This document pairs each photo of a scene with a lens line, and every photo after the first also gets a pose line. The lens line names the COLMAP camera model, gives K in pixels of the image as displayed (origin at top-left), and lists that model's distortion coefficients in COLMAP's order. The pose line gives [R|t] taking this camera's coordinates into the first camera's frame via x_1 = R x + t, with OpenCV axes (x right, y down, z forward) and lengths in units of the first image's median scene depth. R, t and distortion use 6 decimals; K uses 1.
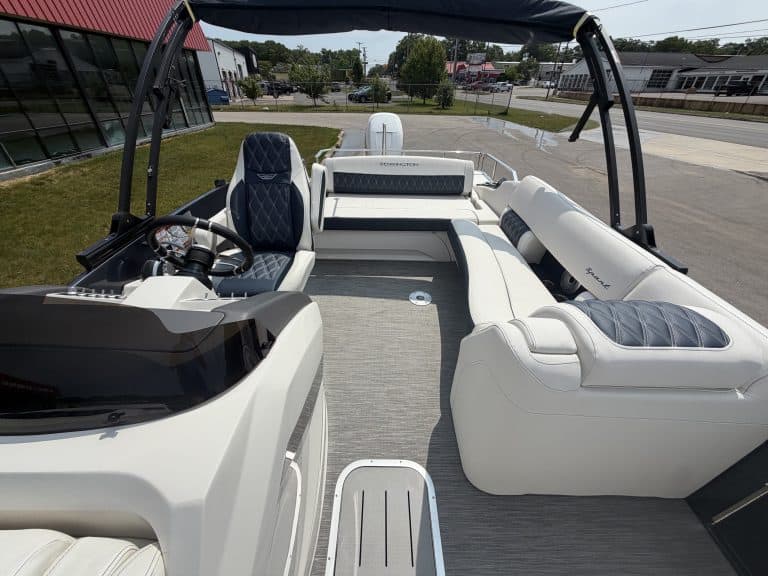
lens RADIAL K [[302.5, 0, 382.3], [0, 302.5, 286.3], [0, 0, 1]] dist [-0.000848, 0.000310]
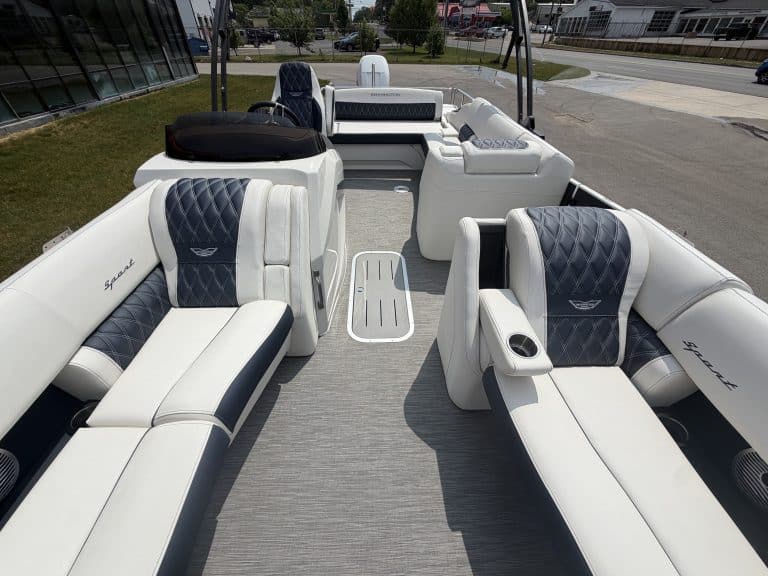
lens RADIAL K [[302.5, 0, 382.3], [0, 302.5, 286.3], [0, 0, 1]] dist [-0.000848, 0.000310]
pose [[0.999467, -0.025918, 0.019854, -0.000463], [0.023510, 0.993295, 0.113193, 0.025246], [-0.022654, -0.112666, 0.993375, -0.036184]]
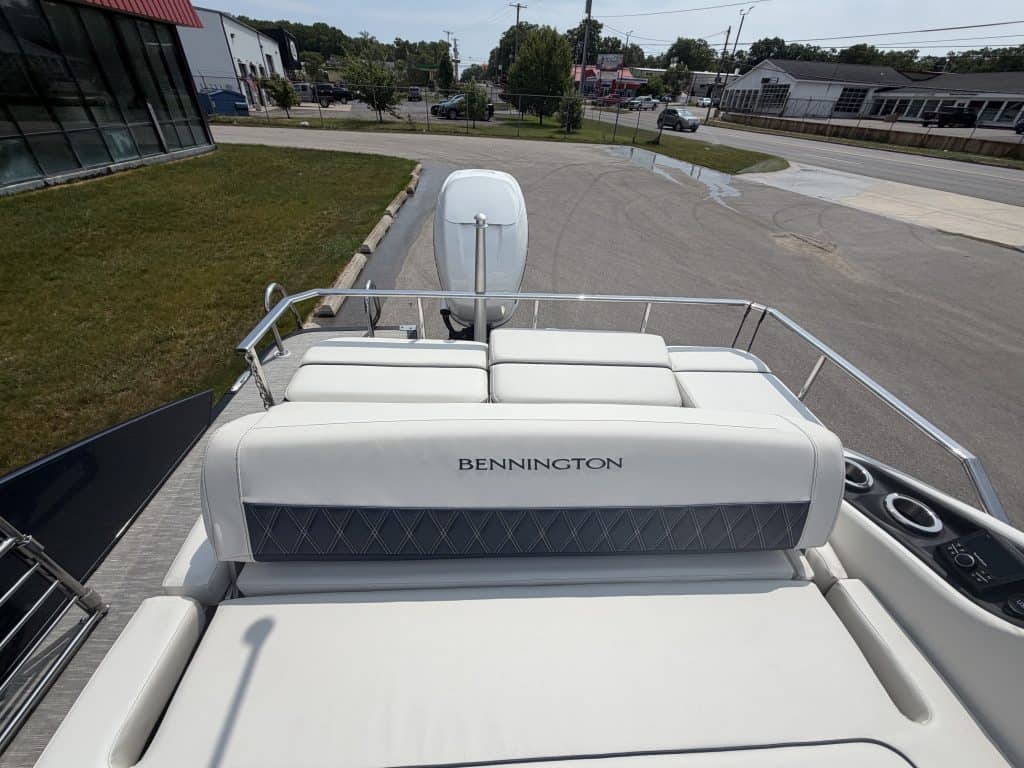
lens RADIAL K [[403.4, 0, 509.7], [0, 403.4, 381.7], [0, 0, 1]] dist [-0.000848, 0.000310]
pose [[0.997803, -0.007515, 0.065825, 0.001100], [0.005403, 0.999467, 0.032194, -0.044346], [-0.066032, -0.031768, 0.997312, 0.065362]]
